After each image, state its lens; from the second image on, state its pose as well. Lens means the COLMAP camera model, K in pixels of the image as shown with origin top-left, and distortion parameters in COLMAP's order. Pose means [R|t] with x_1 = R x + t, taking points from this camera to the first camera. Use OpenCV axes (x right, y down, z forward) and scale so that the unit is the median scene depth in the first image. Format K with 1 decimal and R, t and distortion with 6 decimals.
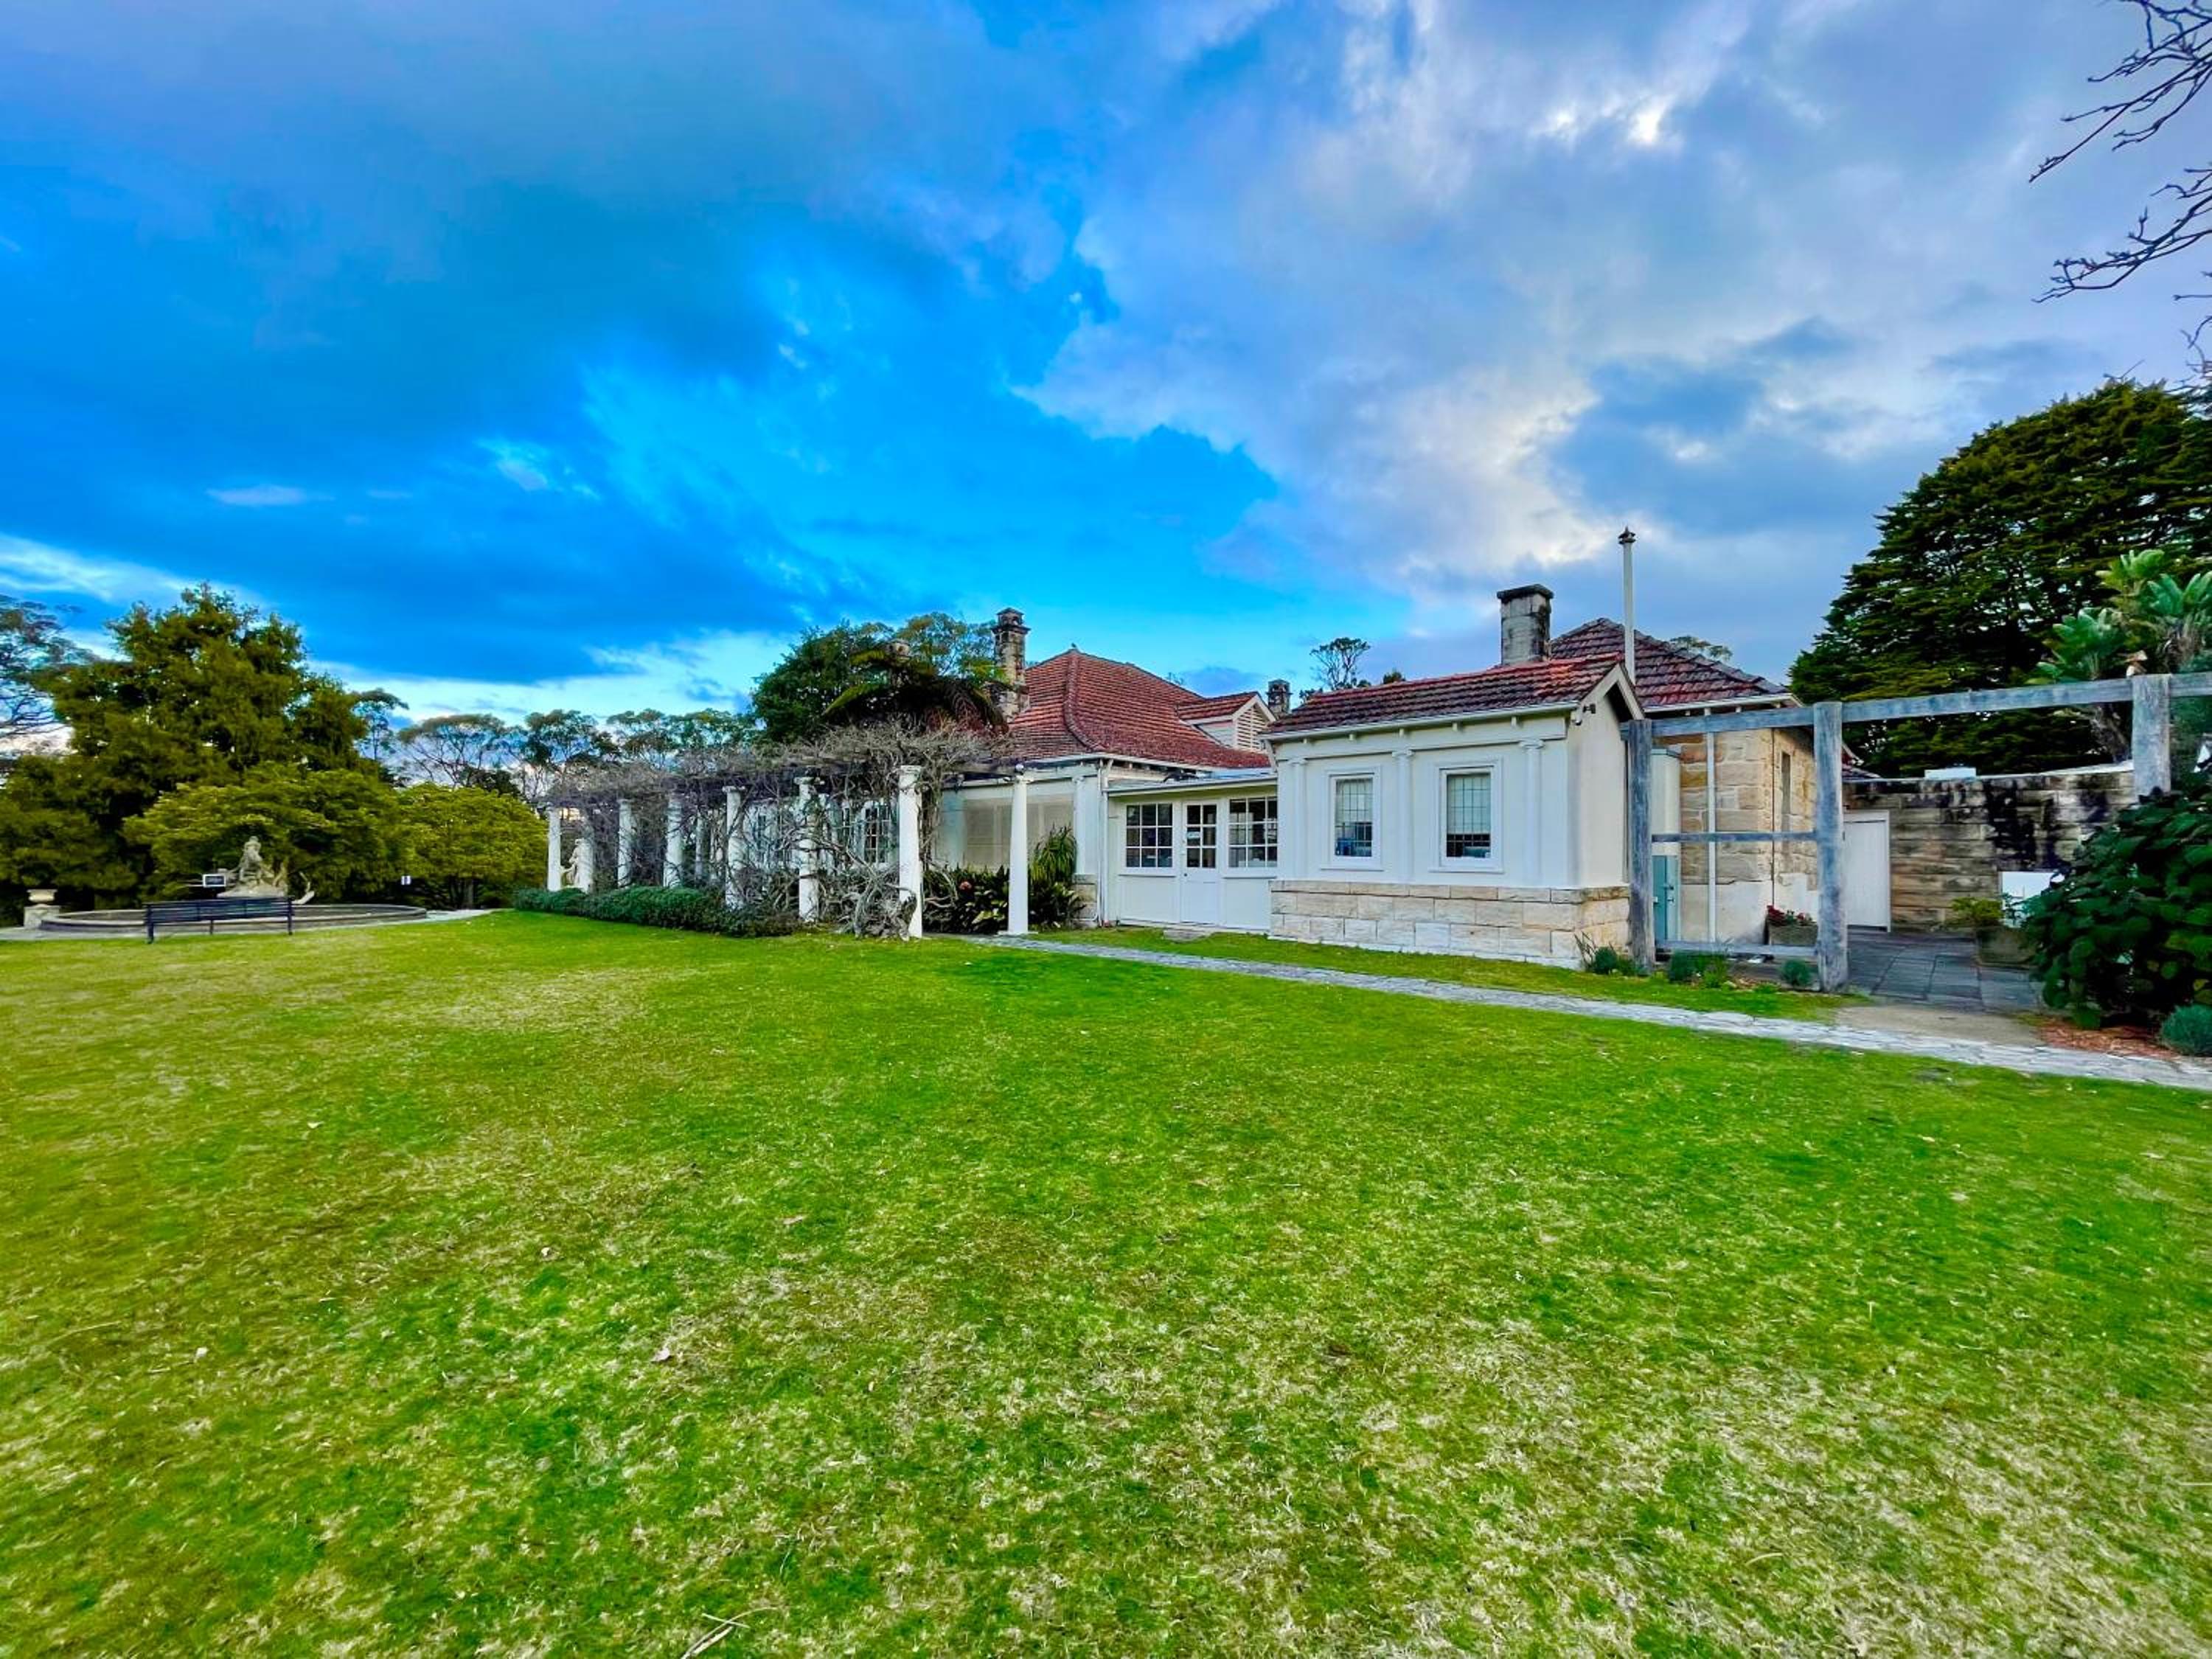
lens RADIAL K [[863.7, 0, 1113.2], [0, 863.7, 836.8], [0, 0, 1]] dist [0.002187, 0.000129]
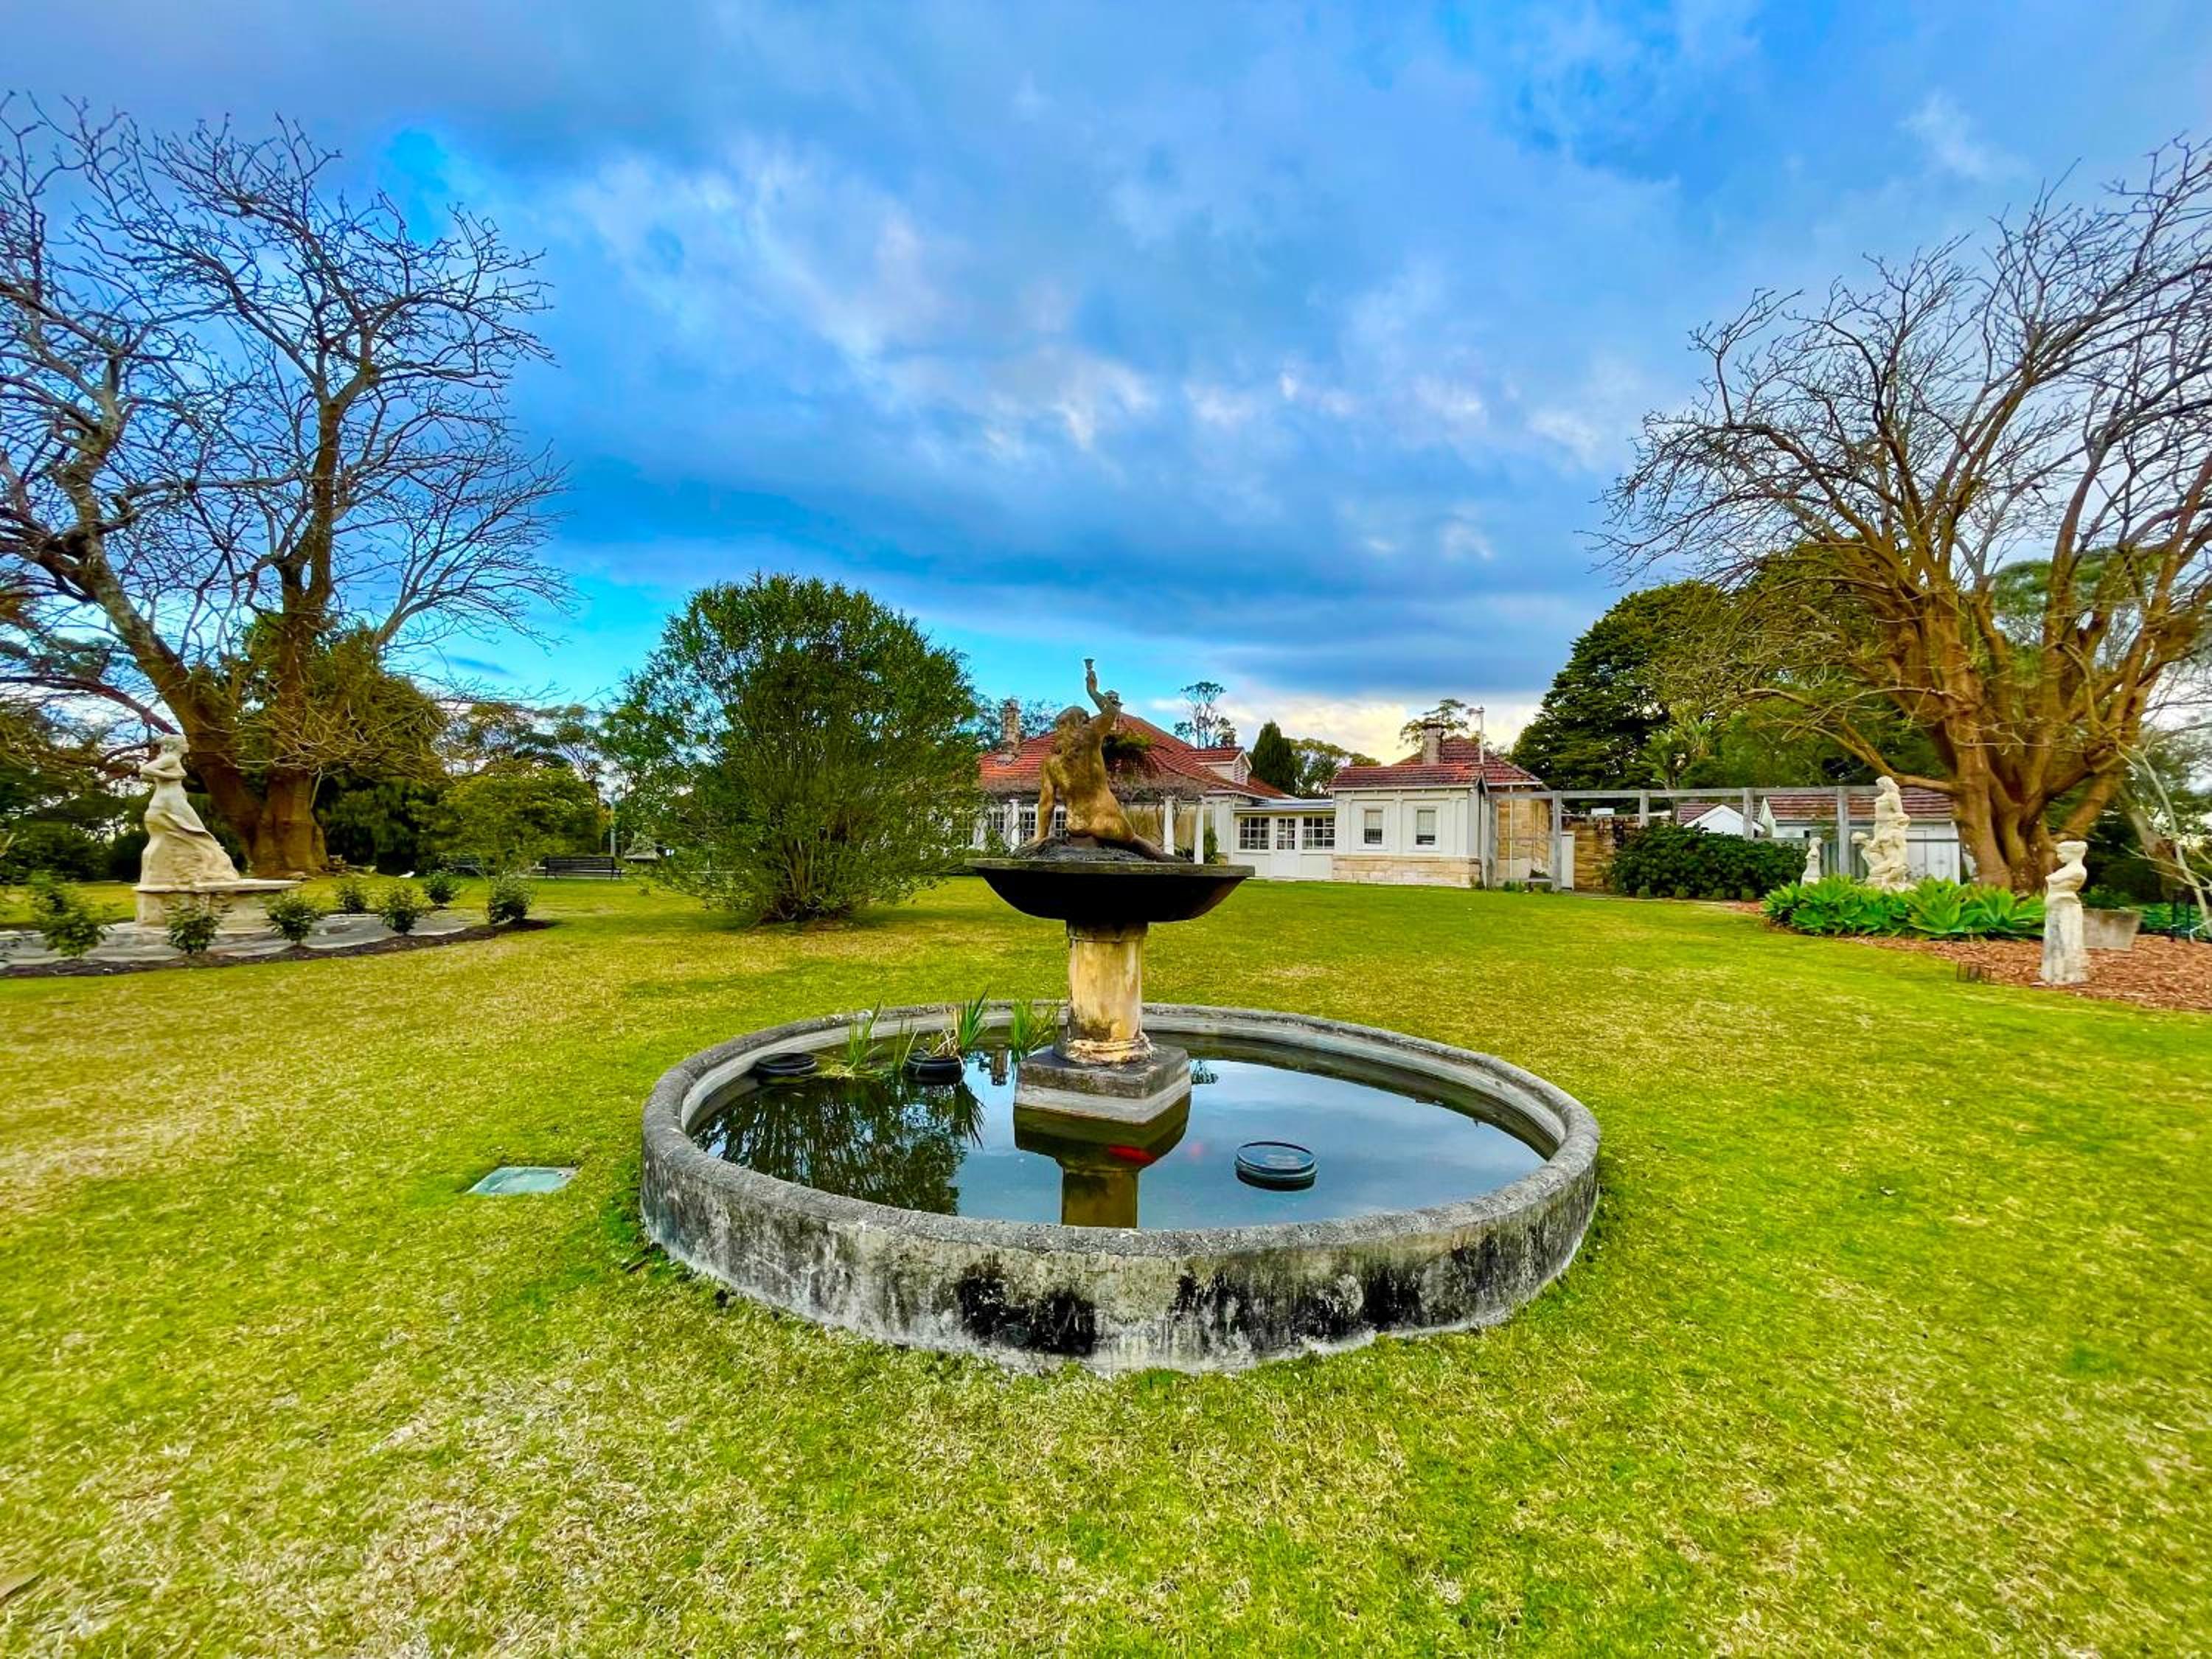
lens RADIAL K [[863.7, 0, 1099.9], [0, 863.7, 822.6], [0, 0, 1]] dist [0.002187, 0.000129]
pose [[0.973961, 0.028364, 0.224935, -0.818566], [-0.023508, 0.999430, -0.024242, 0.033984], [-0.225494, 0.018323, 0.974072, -0.921162]]
